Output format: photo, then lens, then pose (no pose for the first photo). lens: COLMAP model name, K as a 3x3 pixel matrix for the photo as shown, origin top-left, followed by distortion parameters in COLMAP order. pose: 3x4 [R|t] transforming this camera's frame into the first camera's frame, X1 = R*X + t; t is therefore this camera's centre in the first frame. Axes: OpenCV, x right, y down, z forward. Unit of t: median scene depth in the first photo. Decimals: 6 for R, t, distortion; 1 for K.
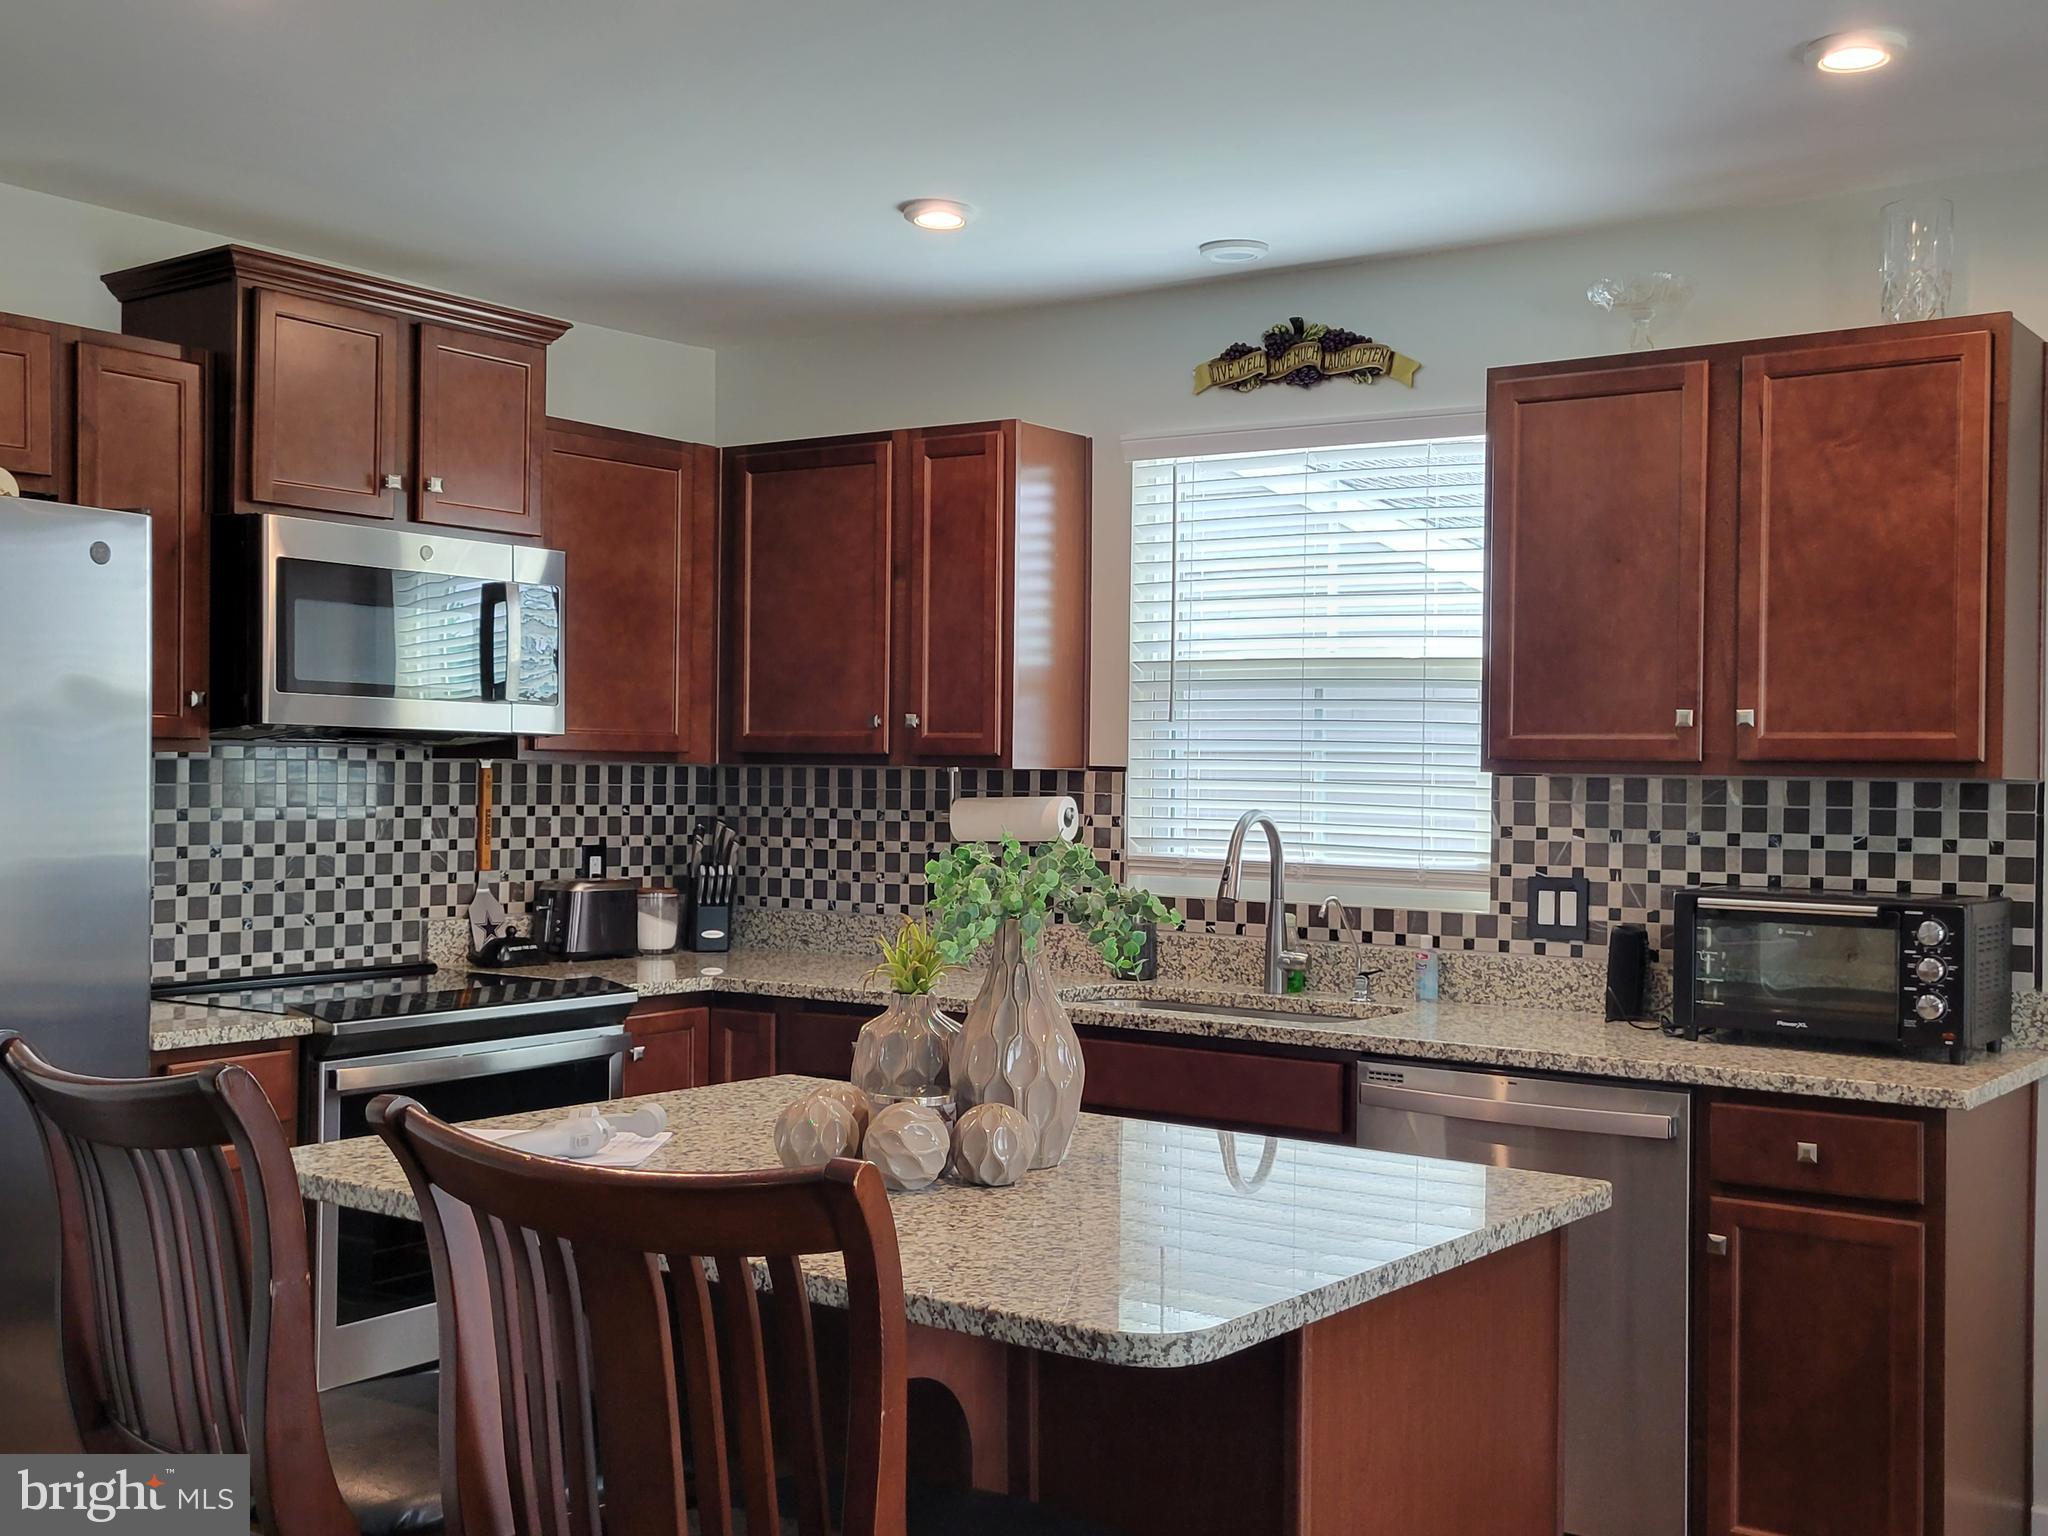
lens RADIAL K [[2187.1, 0, 1029.9], [0, 2187.1, 771.0], [0, 0, 1]] dist [0.044188, 0.000000]
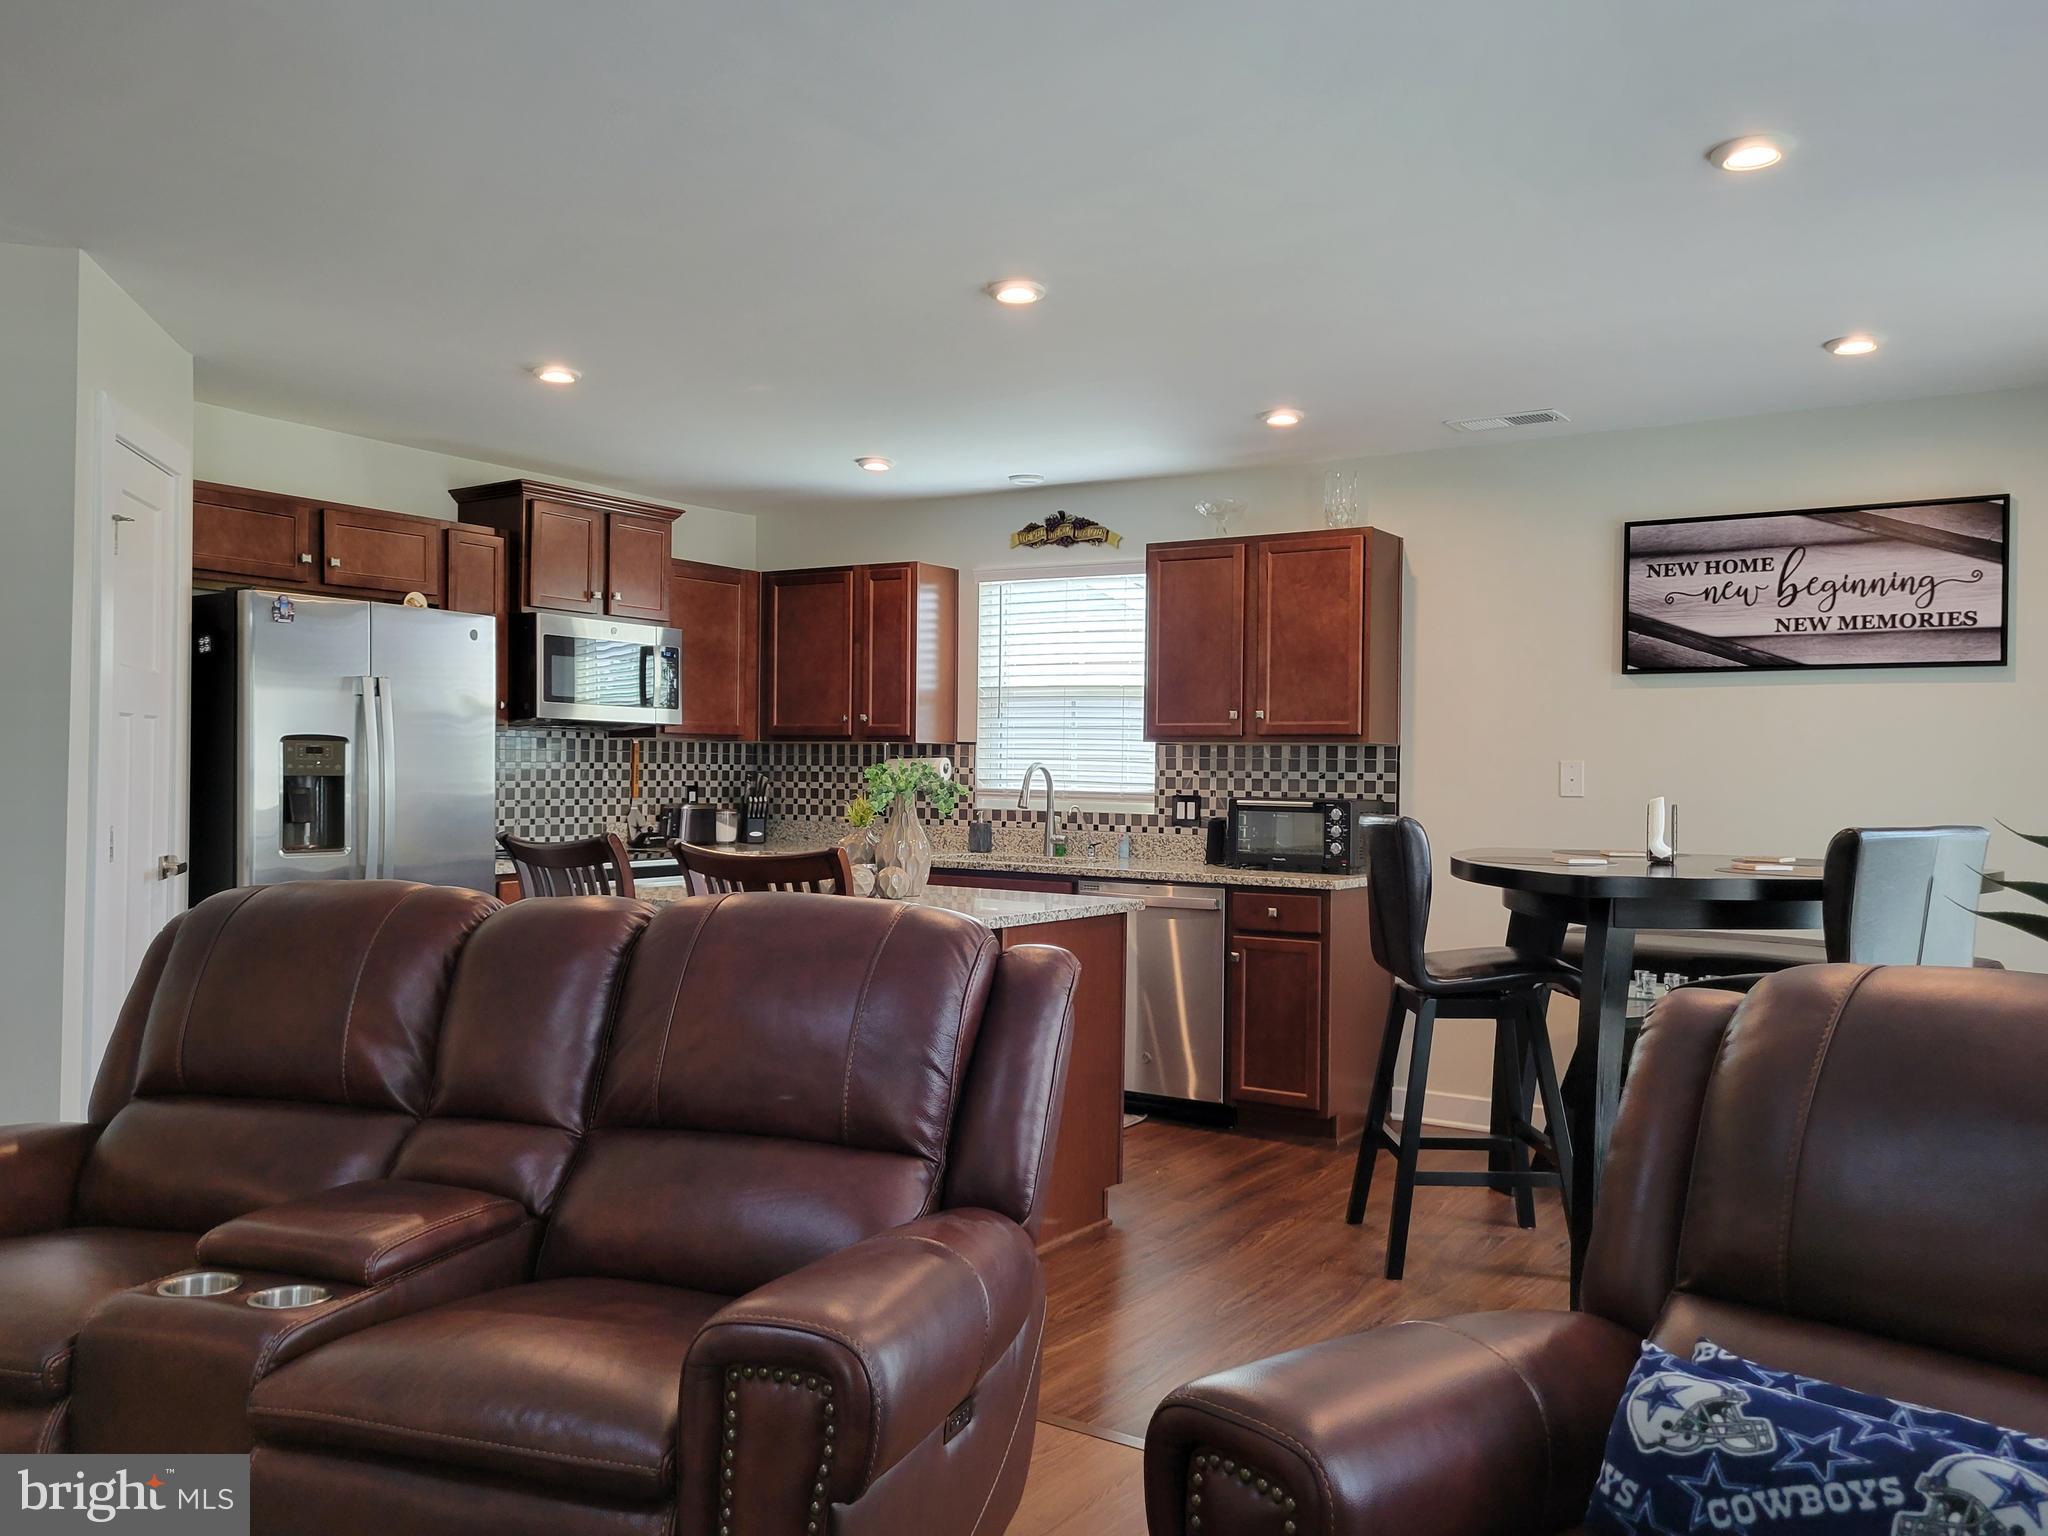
lens RADIAL K [[1606.8, 0, 1030.4], [0, 1606.8, 767.3], [0, 0, 1]] dist [0.054723, -0.034205]
pose [[0.998975, -0.000699, 0.045270, 0.031407], [0.000660, 0.999999, 0.000874, 0.021393], [-0.045271, -0.000843, 0.998974, -0.457562]]
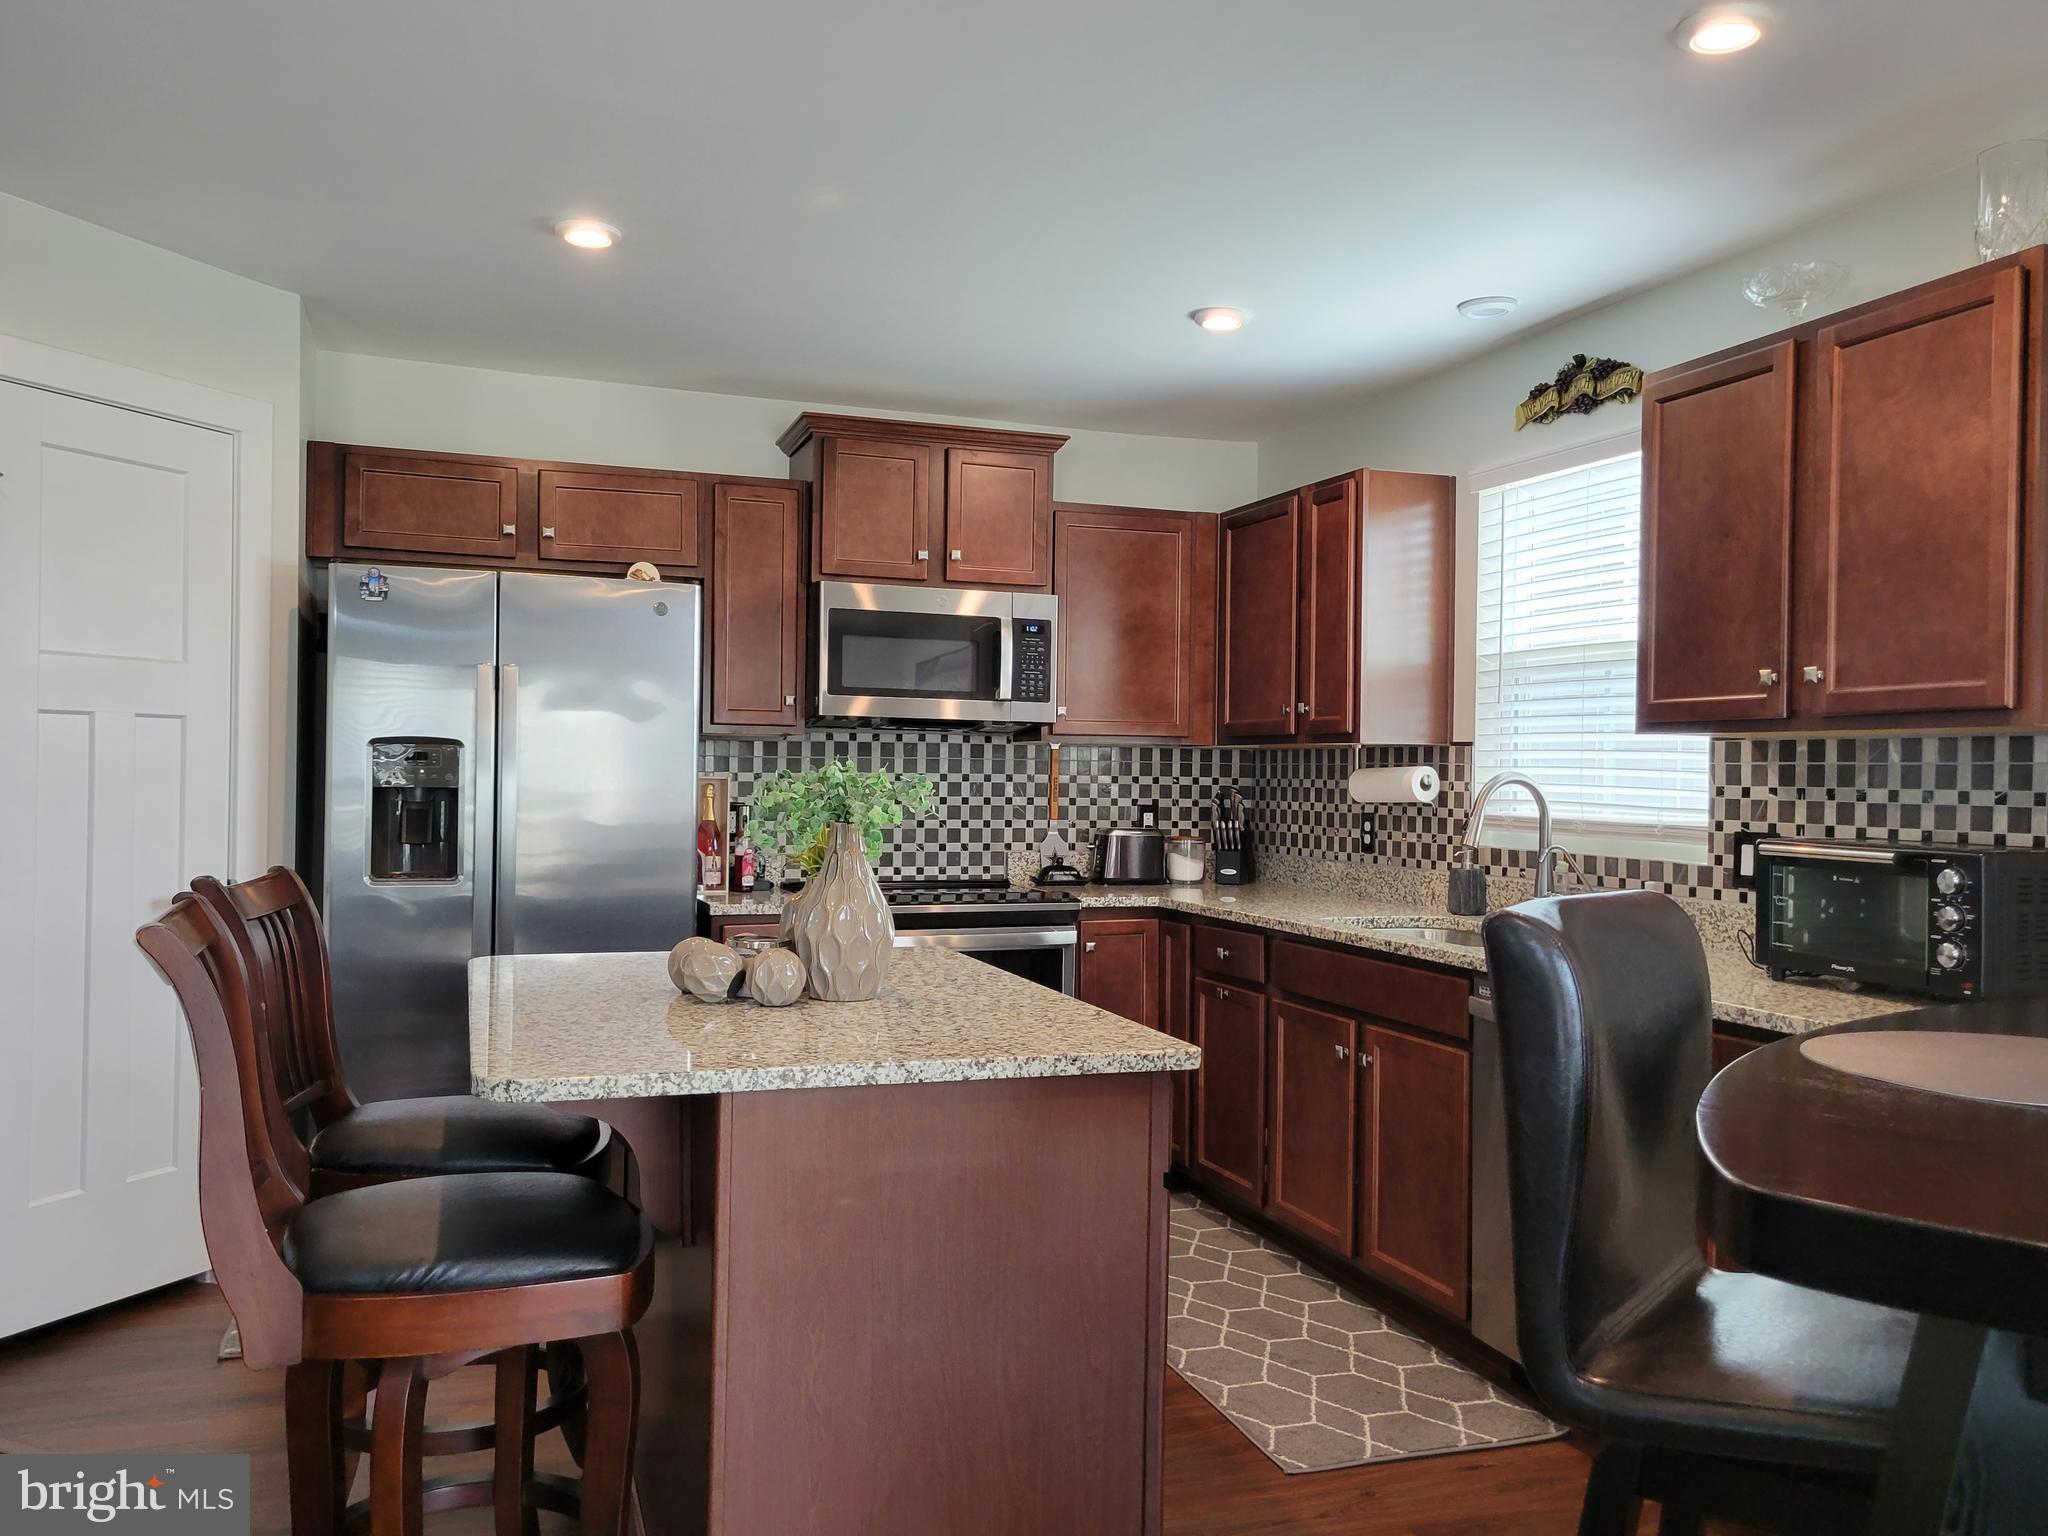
lens RADIAL K [[1606.8, 0, 1031.0], [0, 1606.8, 774.4], [0, 0, 1]] dist [0.054723, -0.034205]
pose [[0.827320, -0.000964, -0.561730, 0.391131], [-0.002628, 0.999981, -0.005587, 0.024896], [0.561725, 0.006099, 0.827302, 0.128189]]
